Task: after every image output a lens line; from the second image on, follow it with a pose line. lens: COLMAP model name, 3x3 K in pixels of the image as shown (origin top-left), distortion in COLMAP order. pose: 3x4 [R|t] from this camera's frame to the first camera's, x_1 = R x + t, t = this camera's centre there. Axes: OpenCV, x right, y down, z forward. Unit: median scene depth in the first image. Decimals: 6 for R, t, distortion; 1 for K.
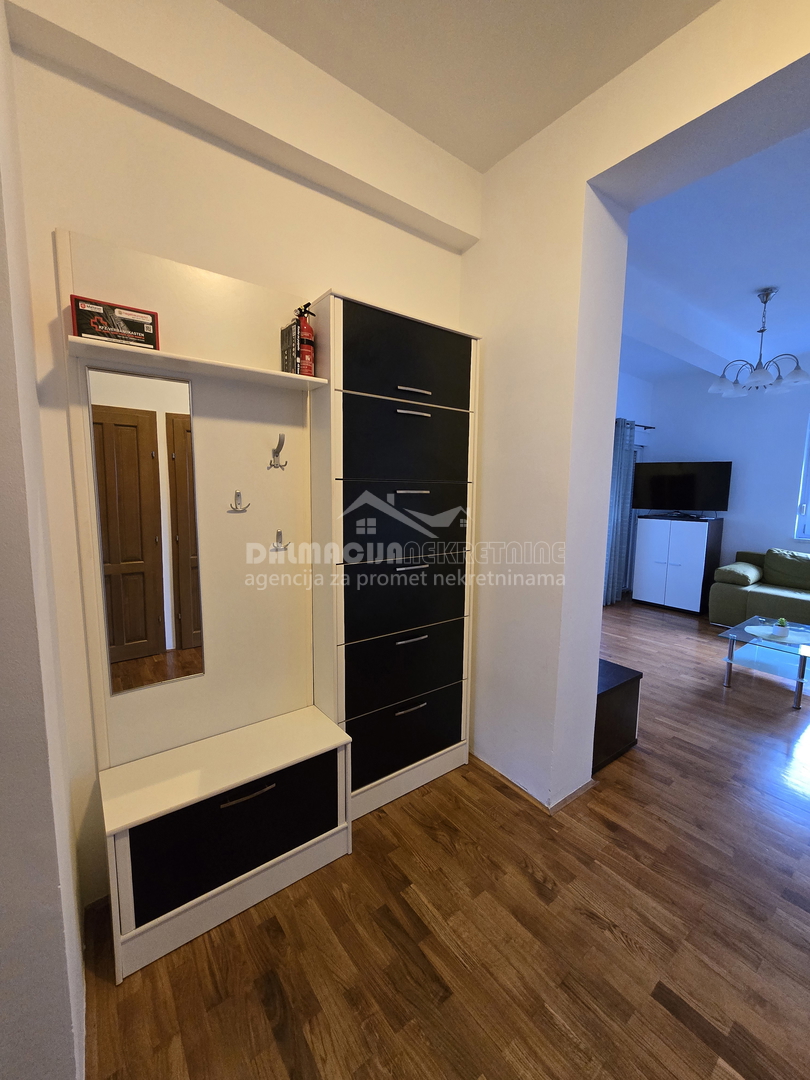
lens RADIAL K [[446.4, 0, 405.0], [0, 446.4, 540.0], [0, 0, 1]] dist [0.001370, 0.000501]
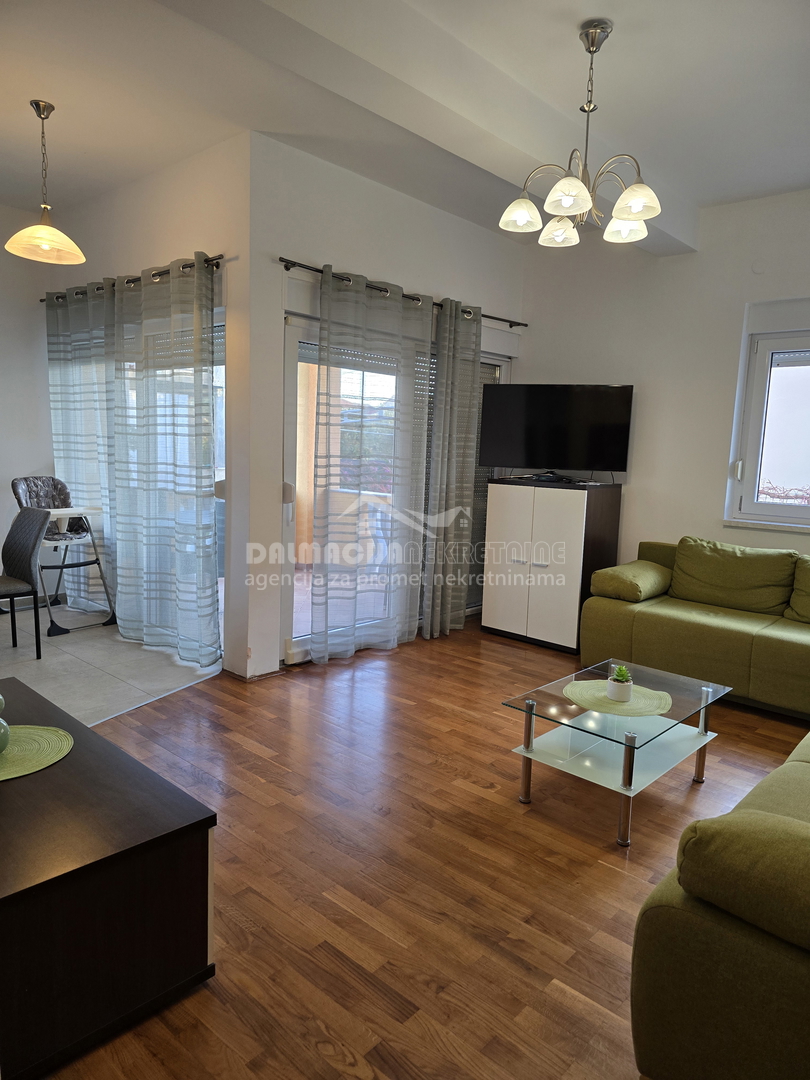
lens RADIAL K [[722.3, 0, 407.0], [0, 722.3, 536.8], [0, 0, 1]] dist [0.071401, -0.071663]
pose [[0.983962, 0.002835, 0.178356, 0.316429], [-0.005224, 0.999903, 0.012930, 0.009239], [-0.178302, -0.013654, 0.983881, 0.145987]]
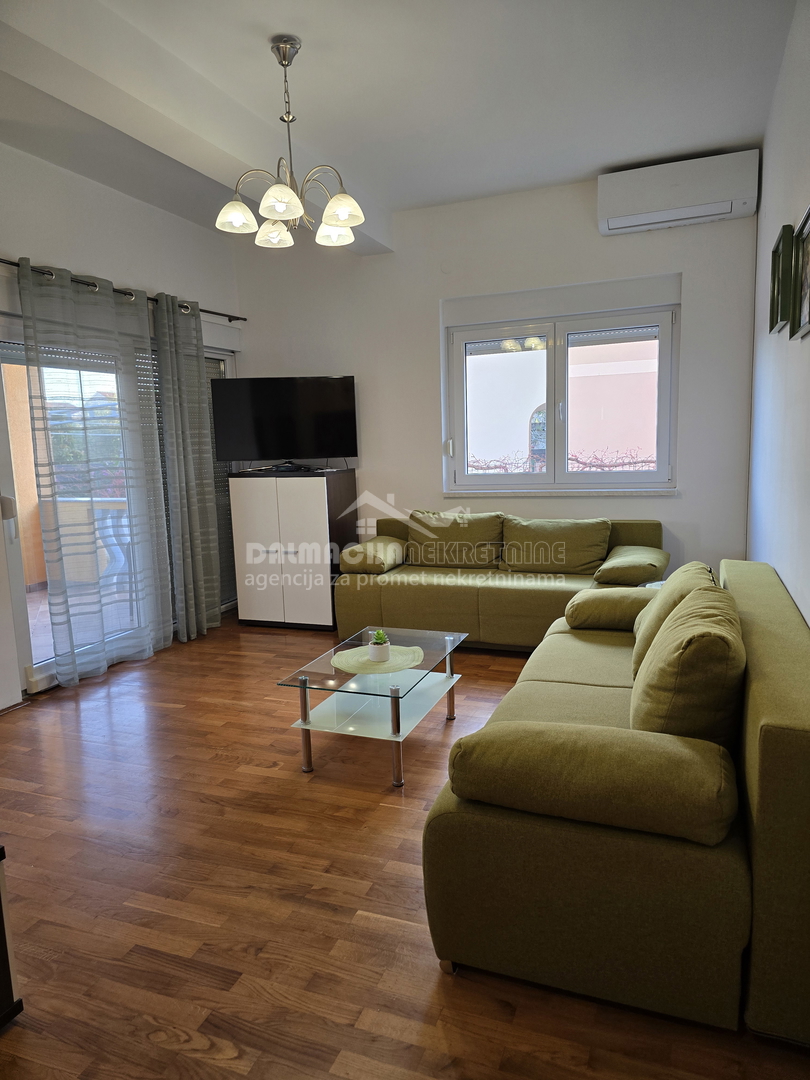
lens RADIAL K [[722.8, 0, 405.0], [0, 722.8, 540.0], [0, 0, 1]] dist [0.055202, -0.050162]
pose [[0.852950, -0.113868, 0.509422, 0.288854], [0.104263, 0.993416, 0.047480, 0.011108], [-0.511474, 0.012616, 0.859206, 0.119064]]
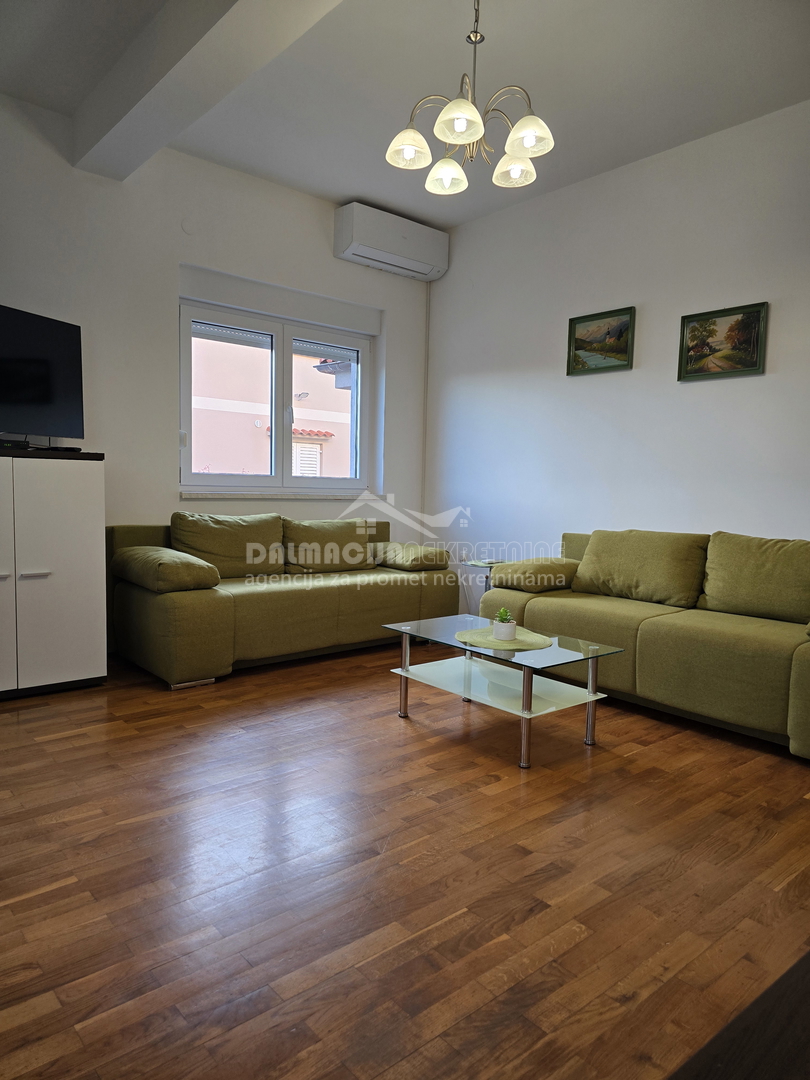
lens RADIAL K [[715.9, 0, 406.8], [0, 715.9, 544.0], [0, 0, 1]] dist [0.058283, -0.043209]
pose [[-0.059042, -0.098271, 0.993407, -0.027927], [0.090916, 0.990478, 0.103385, -0.007325], [-0.994107, 0.096420, -0.049545, 0.830205]]
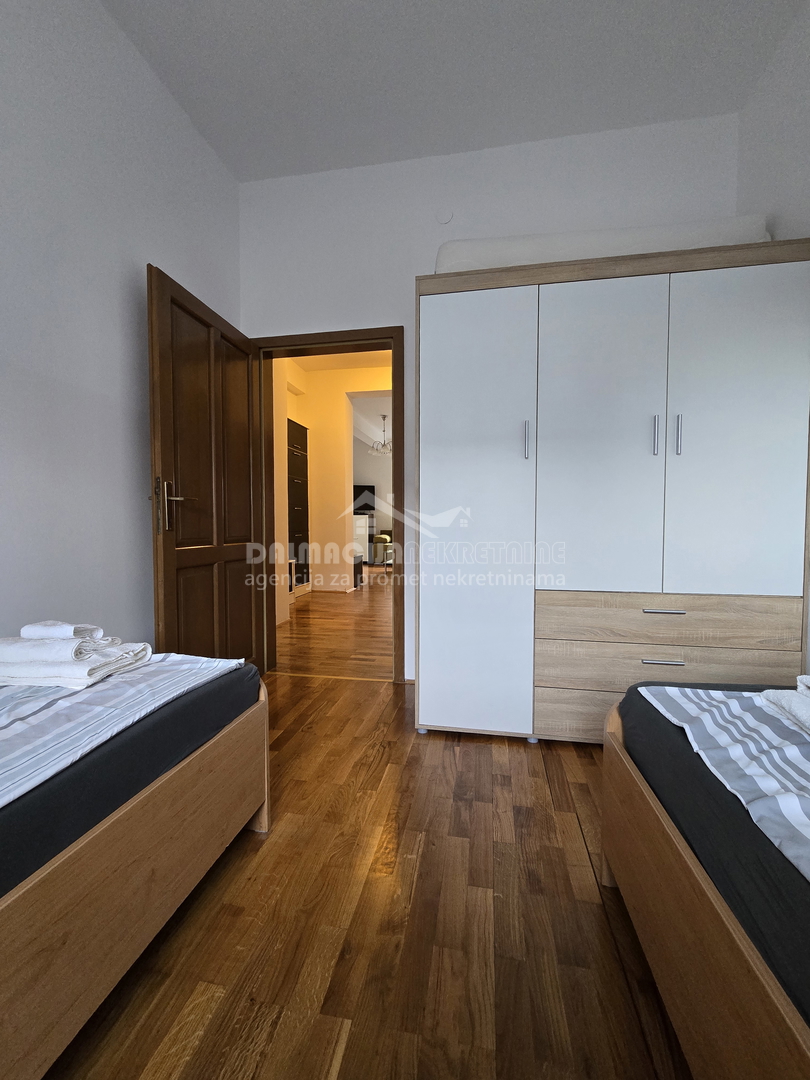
lens RADIAL K [[446.4, 0, 405.0], [0, 446.4, 540.0], [0, 0, 1]] dist [0.001370, 0.000501]
pose [[0.746353, -0.040317, 0.664328, -0.584061], [0.089006, 0.995244, -0.039597, 0.181349], [-0.659572, 0.088682, 0.746391, -0.647749]]
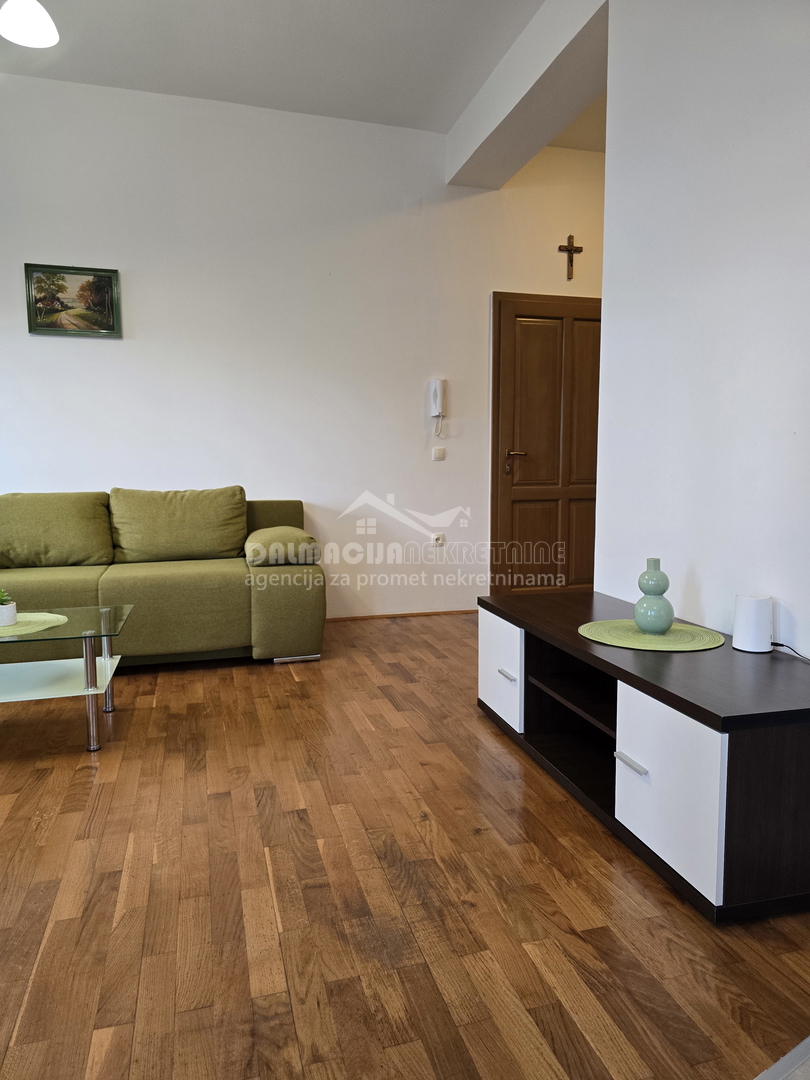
lens RADIAL K [[722.8, 0, 405.0], [0, 722.8, 540.0], [0, 0, 1]] dist [0.055202, -0.050162]
pose [[-0.929888, -0.043345, 0.365281, 0.129197], [0.037119, 0.976907, 0.210416, -0.011564], [-0.365966, 0.209222, -0.906805, 1.087631]]
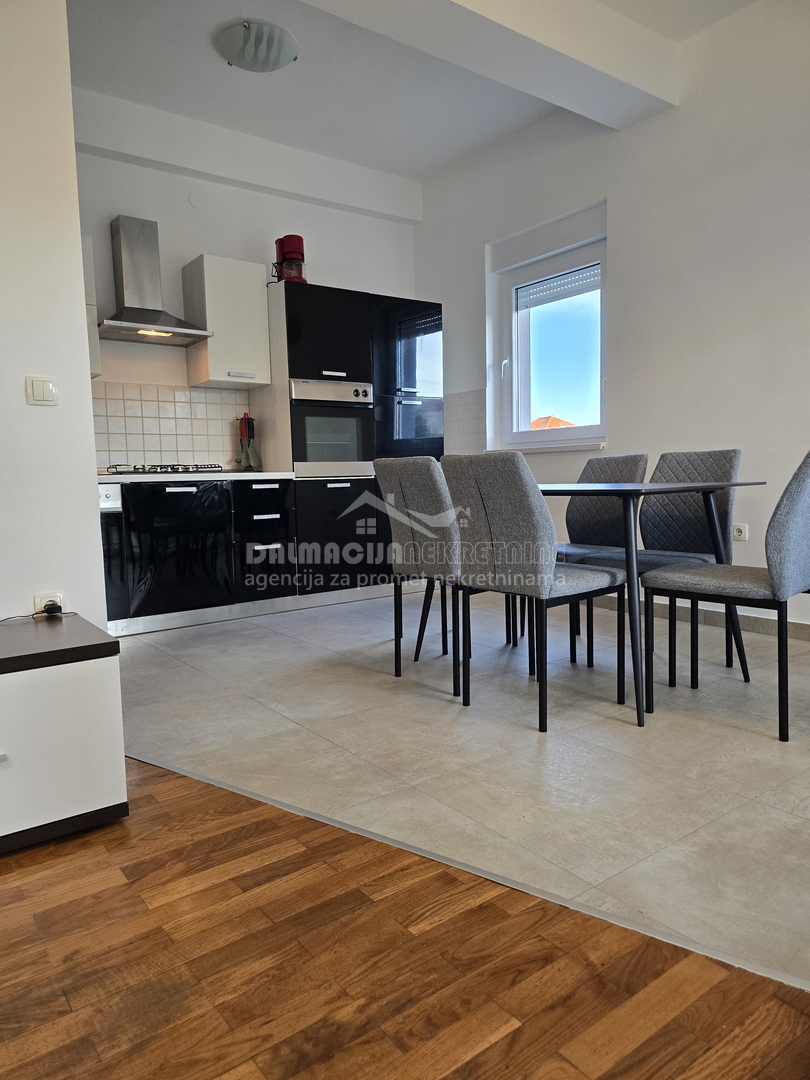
lens RADIAL K [[722.8, 0, 405.0], [0, 722.8, 540.0], [0, 0, 1]] dist [0.055202, -0.050162]
pose [[-0.013358, 0.079765, -0.996724, 0.473666], [-0.090008, 0.992671, 0.080647, 0.036694], [0.995851, 0.090790, -0.006081, 0.919020]]
